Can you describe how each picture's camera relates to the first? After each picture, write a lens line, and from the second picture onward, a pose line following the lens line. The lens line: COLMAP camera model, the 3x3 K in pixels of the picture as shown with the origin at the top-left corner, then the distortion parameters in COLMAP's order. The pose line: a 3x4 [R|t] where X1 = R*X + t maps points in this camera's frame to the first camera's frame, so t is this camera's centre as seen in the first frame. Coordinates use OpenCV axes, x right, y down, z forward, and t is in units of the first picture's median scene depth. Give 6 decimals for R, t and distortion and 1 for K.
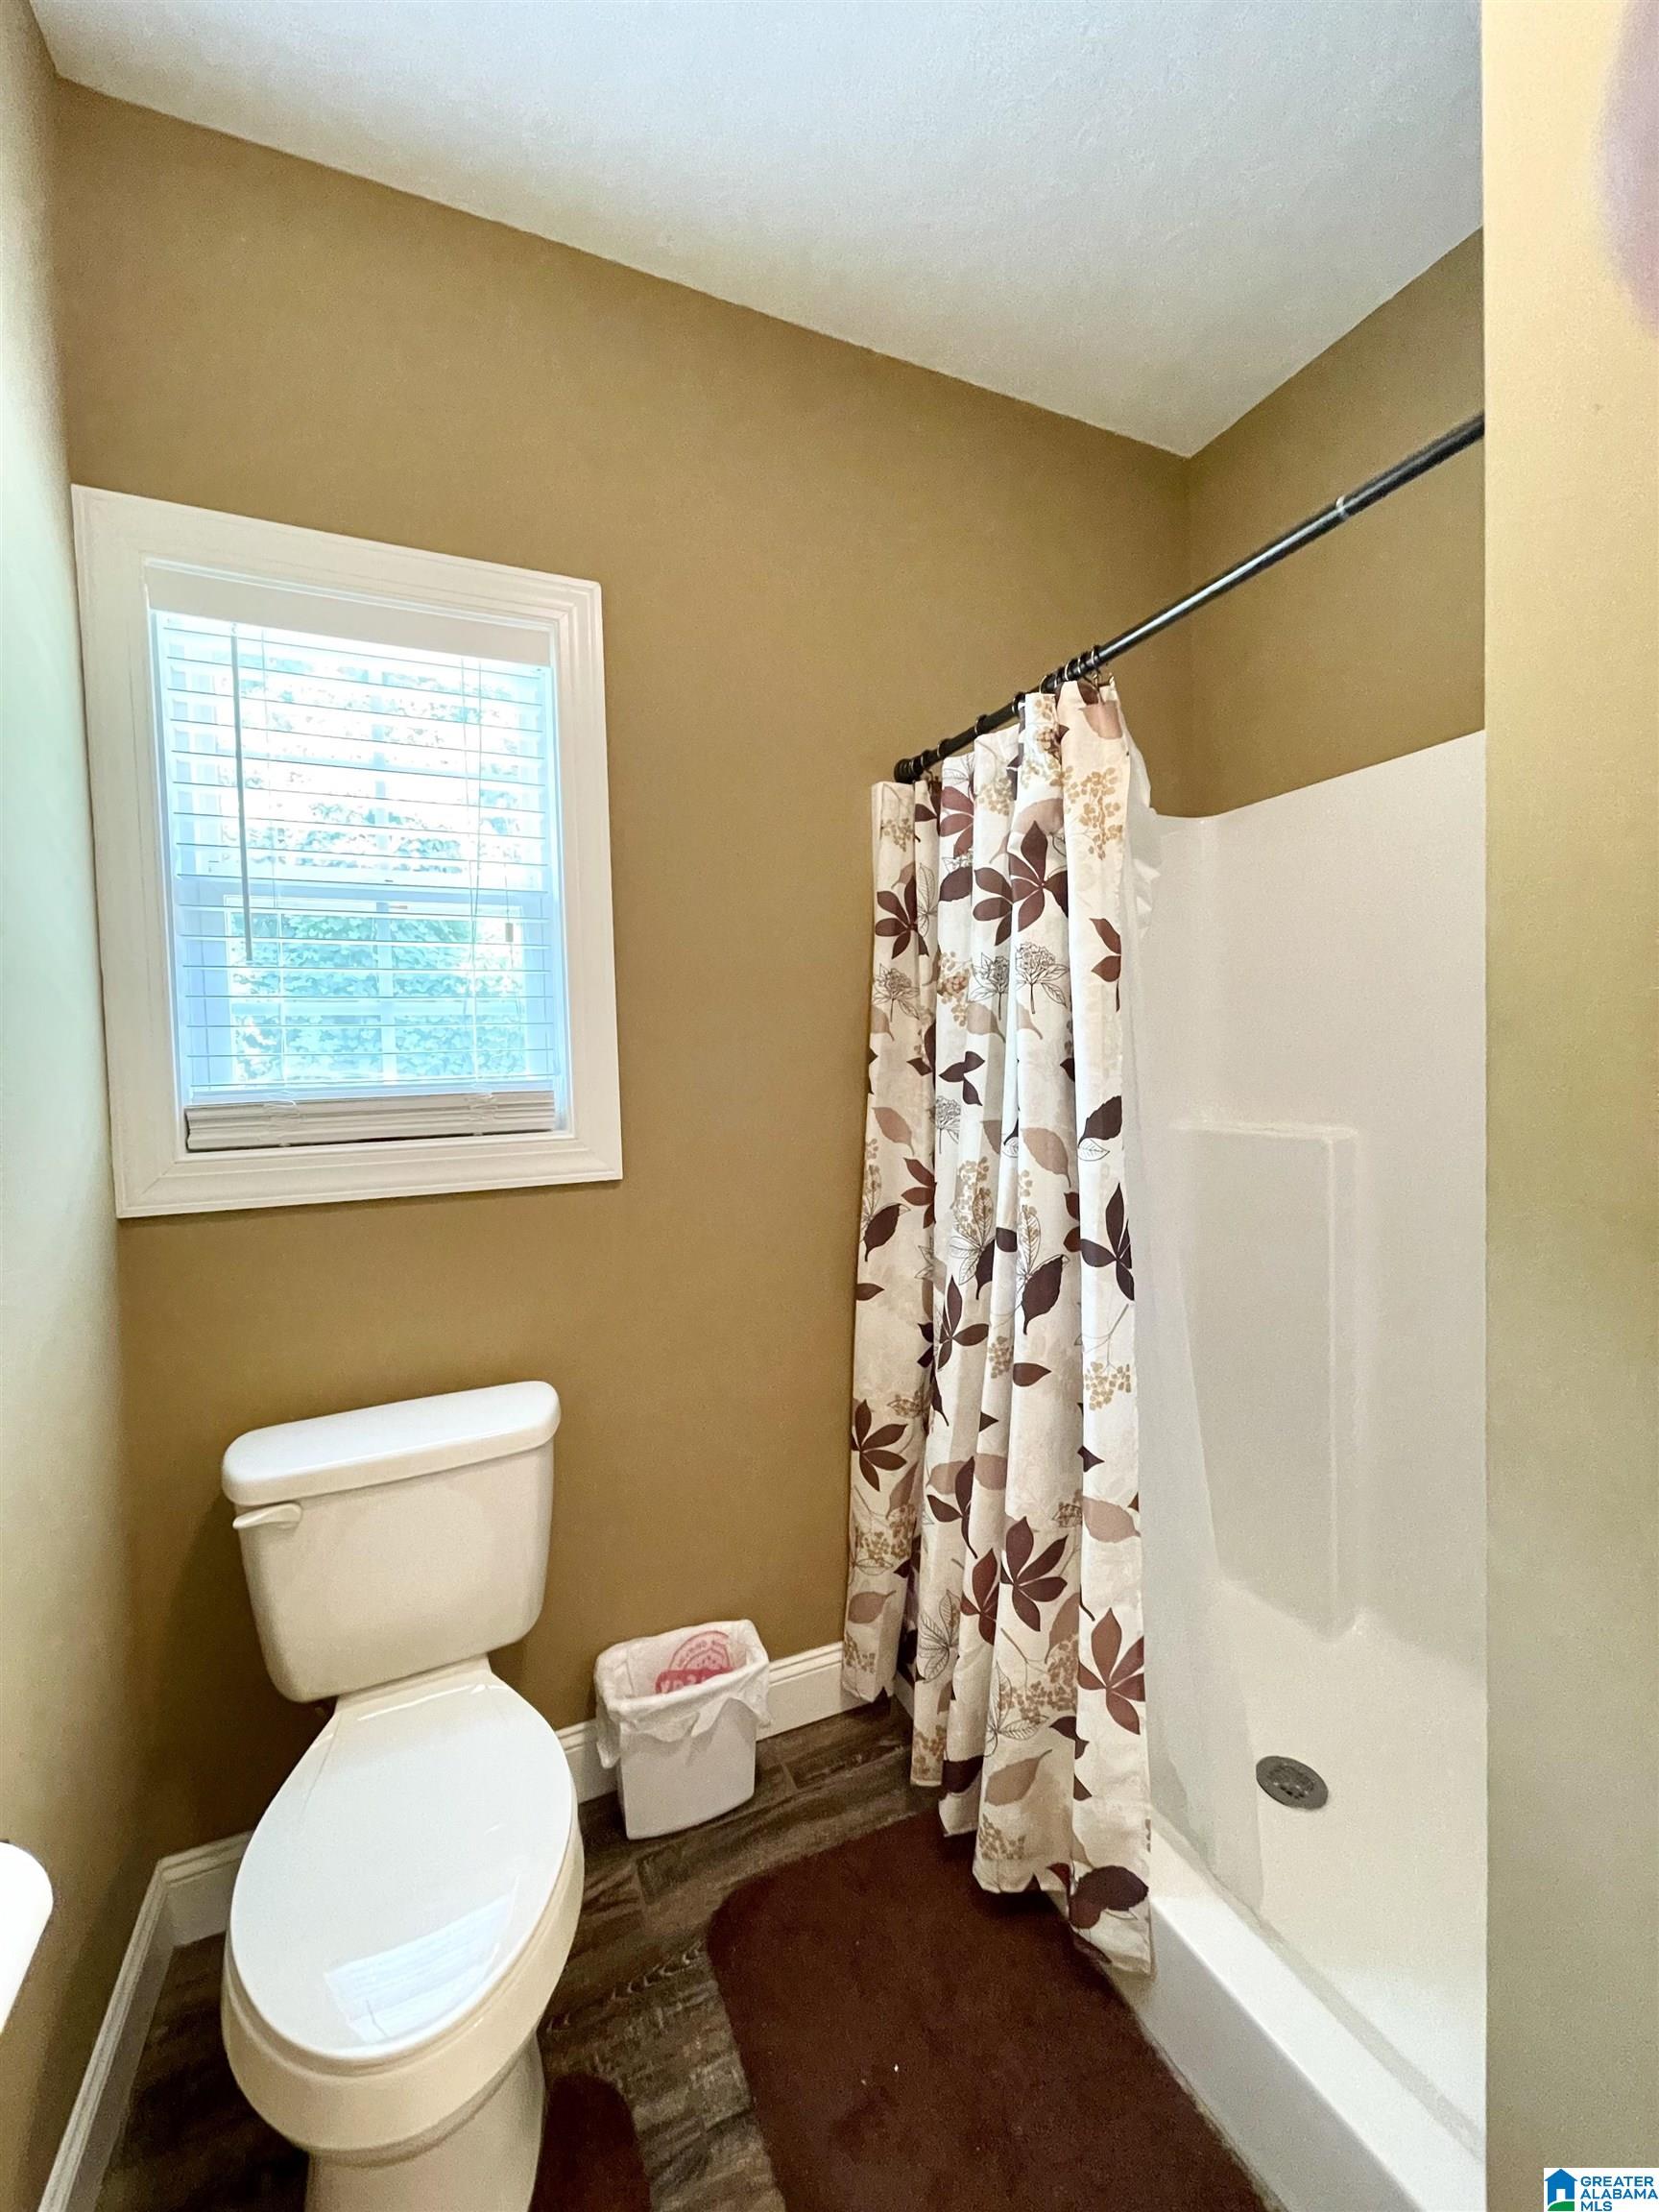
lens RADIAL K [[895.8, 0, 826.2], [0, 895.8, 1088.6], [0, 0, 1]] dist [-0.003147, -0.000185]
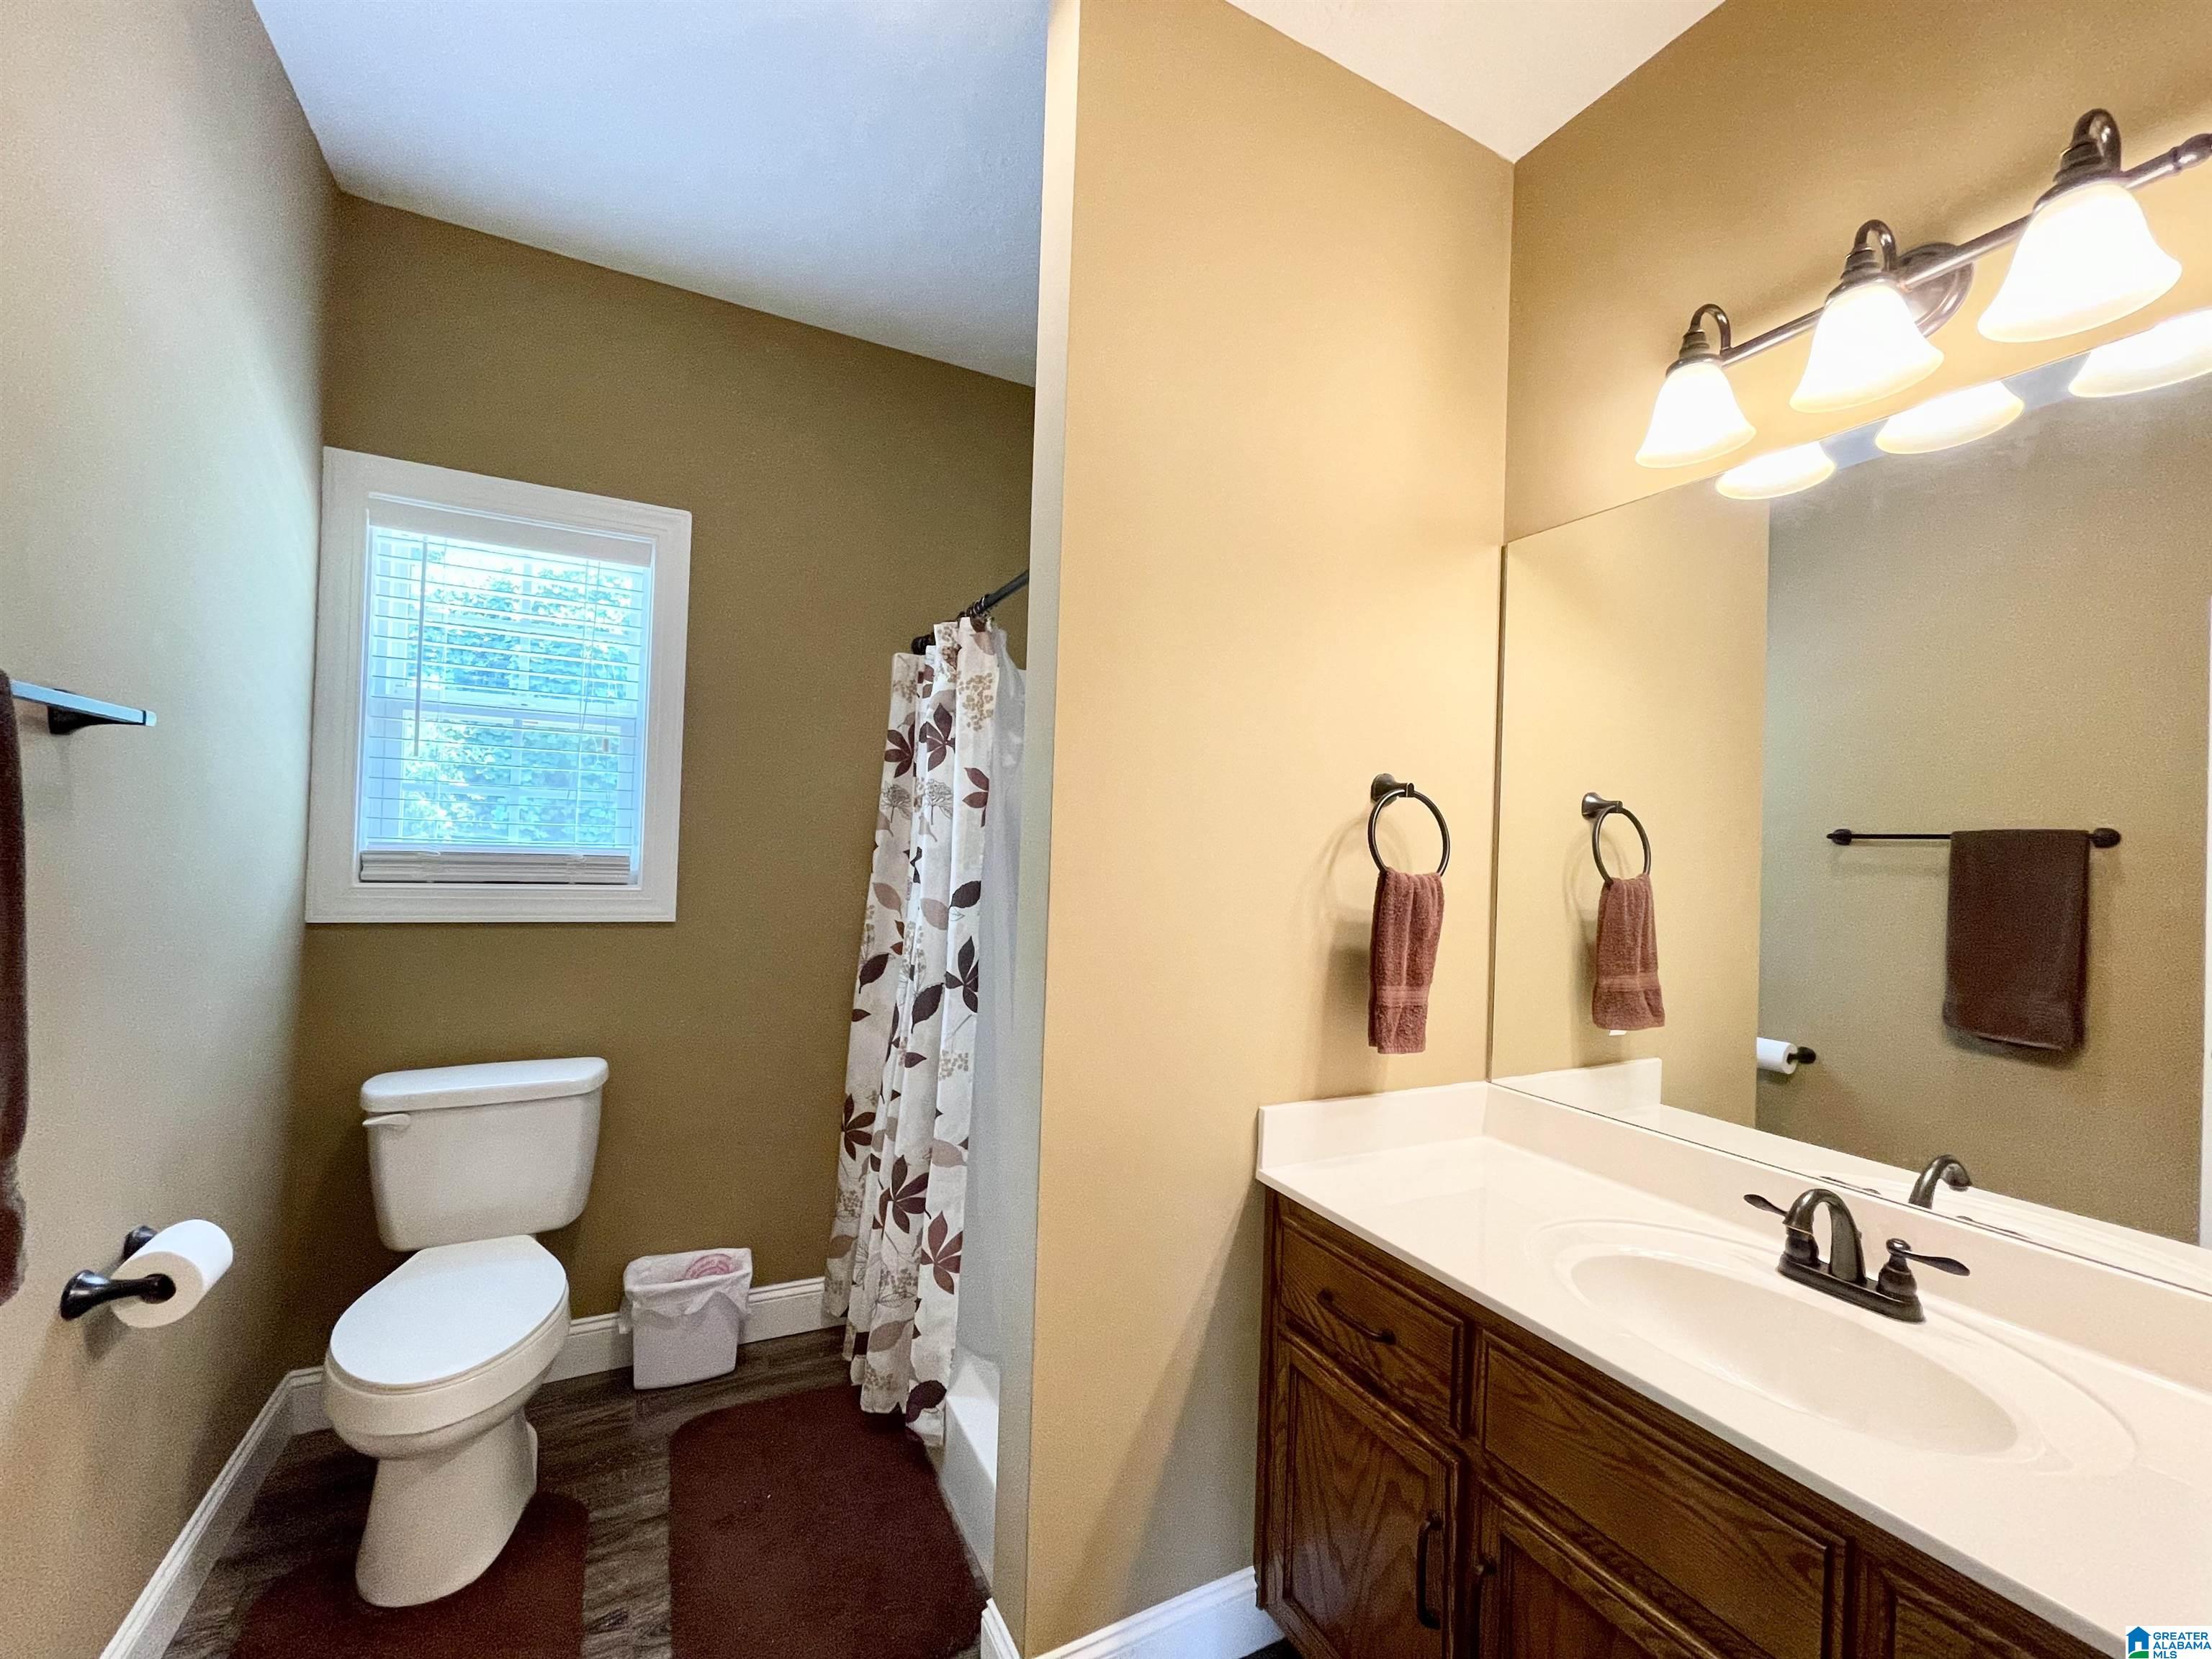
lens RADIAL K [[895.8, 0, 1094.5], [0, 895.8, 835.2], [0, 0, 1]] dist [-0.003147, -0.000185]
pose [[0.996988, 0.062797, 0.045524, 0.432213], [-0.060525, 0.996930, -0.049673, -0.006397], [-0.048503, 0.046768, 0.997728, -0.546104]]
